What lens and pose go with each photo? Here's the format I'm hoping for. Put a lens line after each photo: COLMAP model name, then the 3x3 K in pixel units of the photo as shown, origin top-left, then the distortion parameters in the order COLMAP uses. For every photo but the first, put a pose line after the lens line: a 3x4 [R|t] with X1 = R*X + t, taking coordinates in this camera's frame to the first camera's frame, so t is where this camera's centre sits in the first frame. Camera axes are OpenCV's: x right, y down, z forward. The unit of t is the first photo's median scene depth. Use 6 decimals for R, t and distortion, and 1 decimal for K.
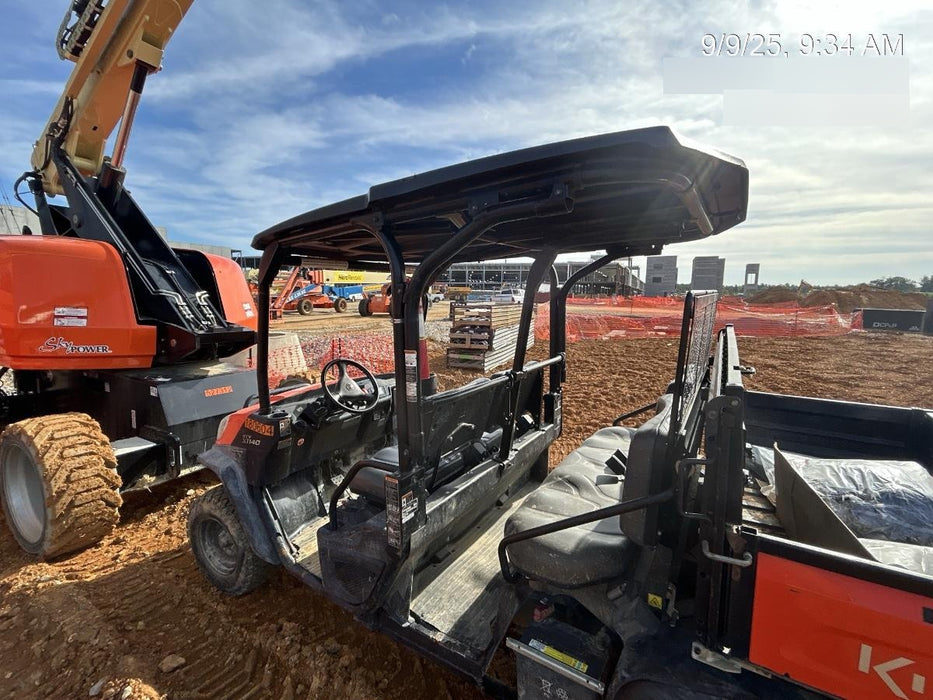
lens RADIAL K [[415.5, 0, 464.8], [0, 415.5, 348.6], [0, 0, 1]] dist [0.001263, -0.000500]
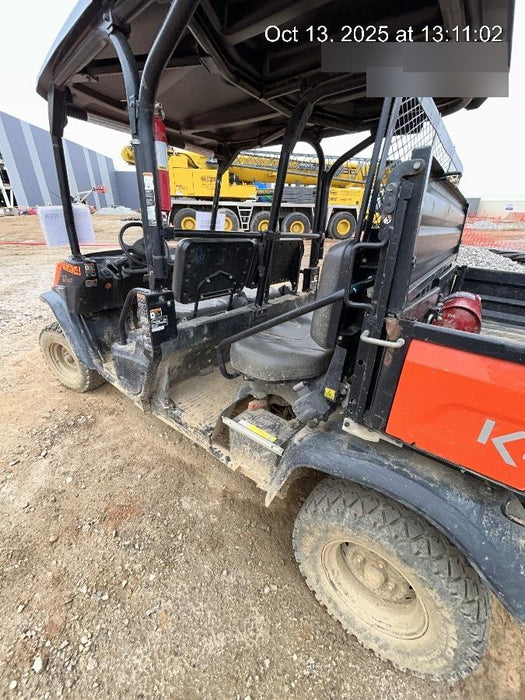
lens RADIAL K [[282.6, 0, 263.8], [0, 282.6, 352.5], [0, 0, 1]] dist [0.001873, -0.000085]
pose [[0.995484, 0.082600, -0.046777, 0.158253], [-0.066224, 0.957366, 0.281185, 0.147099], [0.068008, -0.276818, 0.958513, 0.124748]]
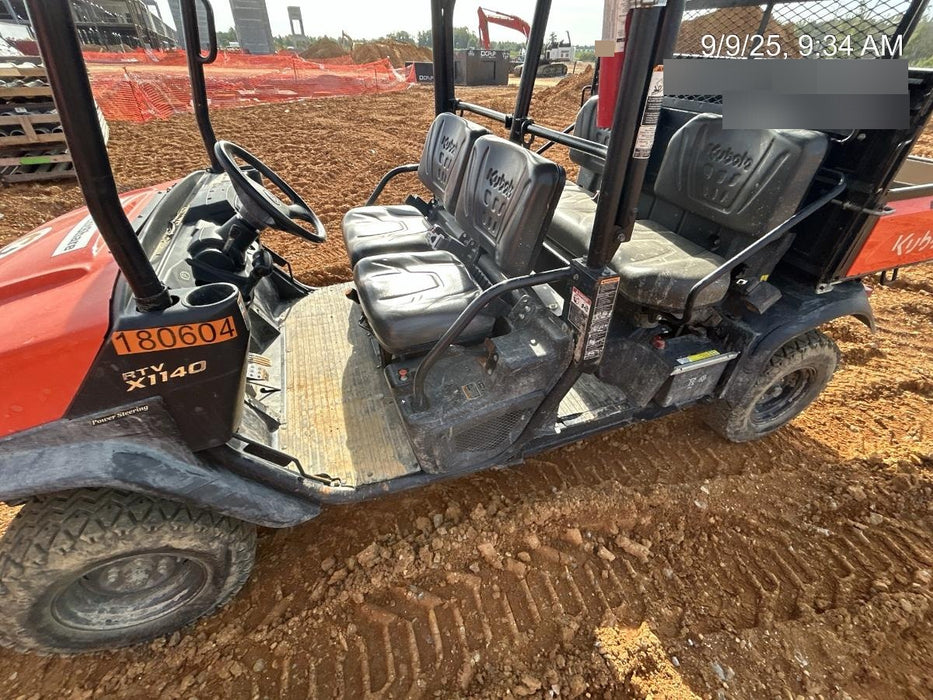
lens RADIAL K [[415.5, 0, 464.8], [0, 415.5, 348.6], [0, 0, 1]] dist [0.001263, -0.000500]
pose [[0.603404, -0.461662, 0.650210, -0.583598], [0.096602, 0.851688, 0.515068, 0.009921], [-0.791563, -0.247982, 0.558509, 0.514475]]
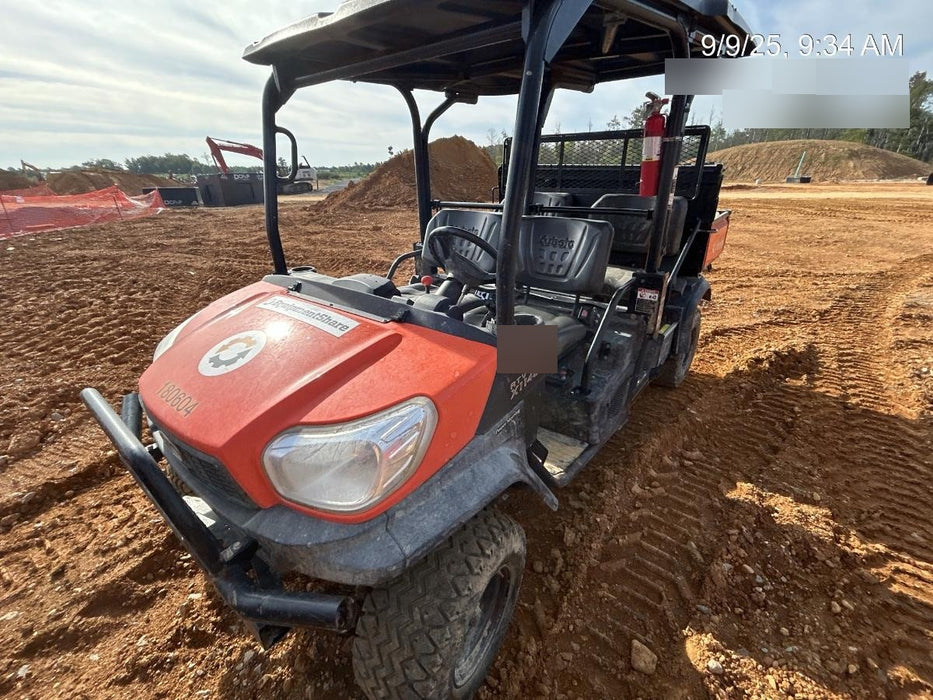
lens RADIAL K [[415.5, 0, 464.8], [0, 415.5, 348.6], [0, 0, 1]] dist [0.001263, -0.000500]
pose [[0.093926, -0.400407, 0.911511, -1.004222], [0.155504, 0.910222, 0.383816, -0.047095], [-0.983360, 0.105693, 0.147758, 0.974566]]
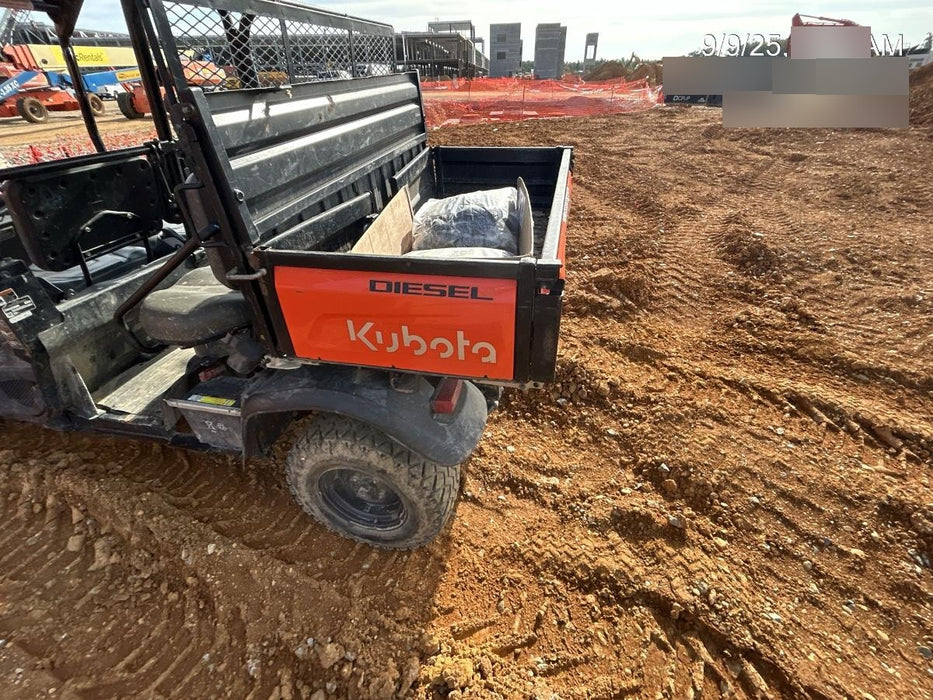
lens RADIAL K [[415.5, 0, 464.8], [0, 415.5, 348.6], [0, 0, 1]] dist [0.001263, -0.000500]
pose [[0.939310, -0.212250, 0.269530, 0.352893], [0.076258, 0.895164, 0.439165, 0.100475], [-0.334486, -0.391958, 0.857023, -0.083672]]
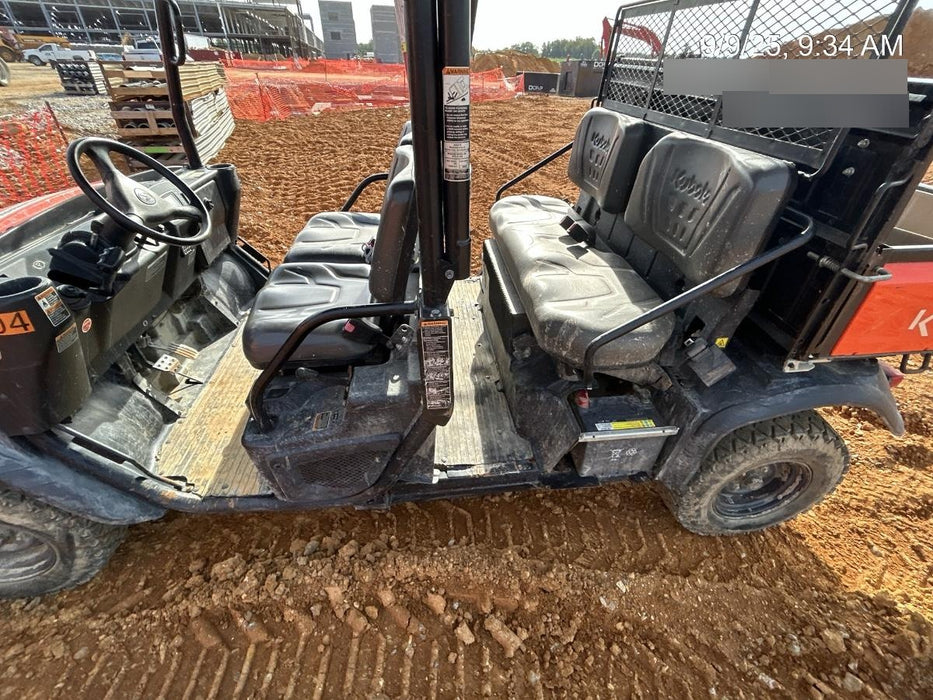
lens RADIAL K [[415.5, 0, 464.8], [0, 415.5, 348.6], [0, 0, 1]] dist [0.001263, -0.000500]
pose [[0.777338, -0.350958, 0.522086, -0.322140], [0.068371, 0.872133, 0.484469, 0.035682], [-0.625357, -0.340901, 0.701937, 0.355214]]
